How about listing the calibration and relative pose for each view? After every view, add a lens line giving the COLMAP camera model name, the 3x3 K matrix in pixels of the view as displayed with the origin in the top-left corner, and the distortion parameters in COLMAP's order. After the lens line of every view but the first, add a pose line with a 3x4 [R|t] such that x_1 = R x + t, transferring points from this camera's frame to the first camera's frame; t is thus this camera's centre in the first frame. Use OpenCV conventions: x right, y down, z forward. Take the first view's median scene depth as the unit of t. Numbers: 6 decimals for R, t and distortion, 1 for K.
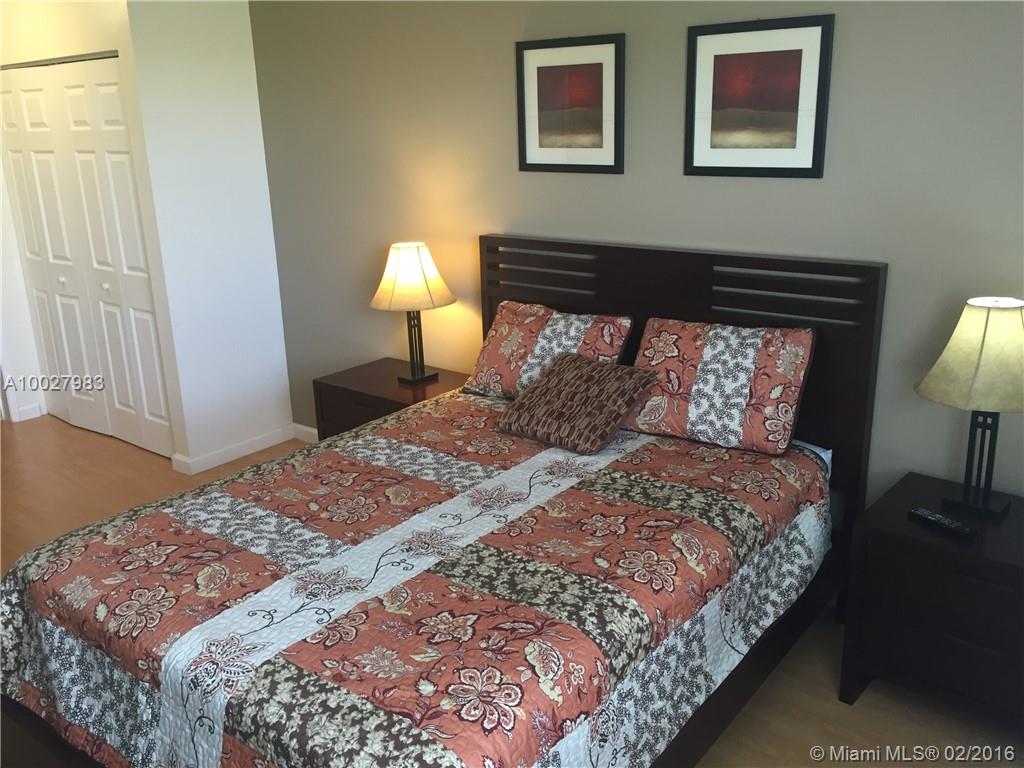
lens RADIAL K [[875.1, 0, 512.0], [0, 875.1, 384.0], [0, 0, 1]] dist [0.071992, -0.093843]
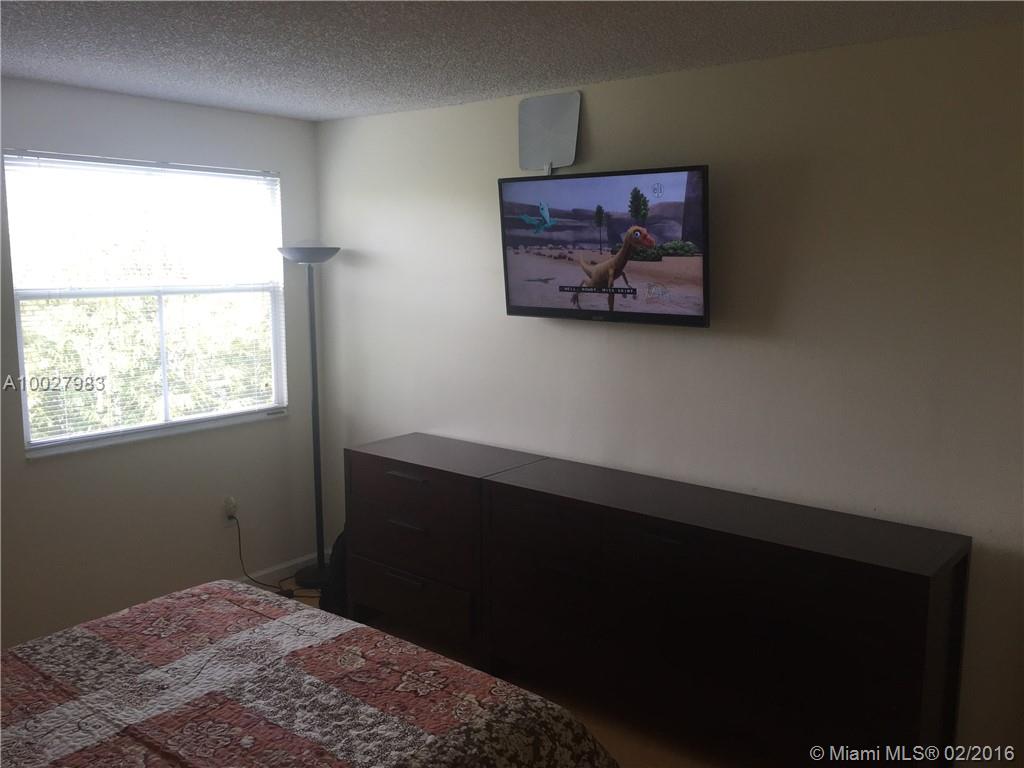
lens RADIAL K [[875.1, 0, 512.0], [0, 875.1, 384.0], [0, 0, 1]] dist [0.071992, -0.093843]
pose [[-0.999629, 0.019636, 0.018893, -0.500876], [0.025841, 0.903156, 0.428534, -0.499658], [-0.008649, 0.428863, -0.903328, 1.631583]]
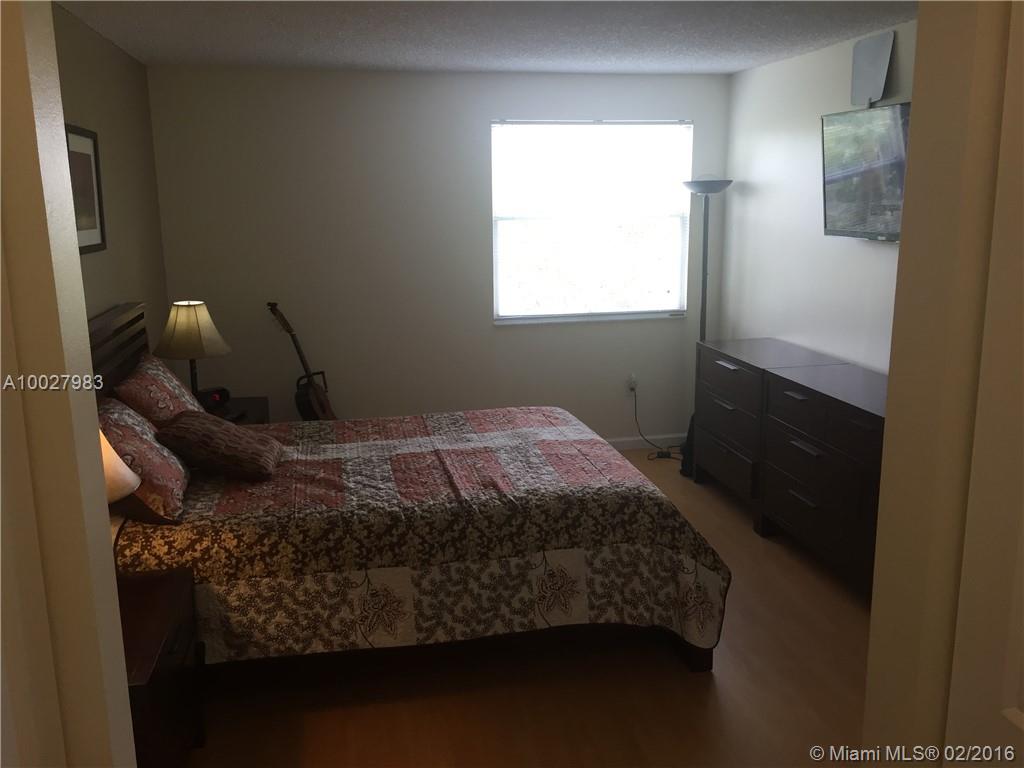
lens RADIAL K [[875.1, 0, 512.0], [0, 875.1, 384.0], [0, 0, 1]] dist [0.071992, -0.093843]
pose [[-0.762676, -0.104738, 0.638243, -1.177223], [0.216842, 0.888282, 0.404888, -0.544432], [-0.609347, 0.447196, -0.654760, 1.882833]]
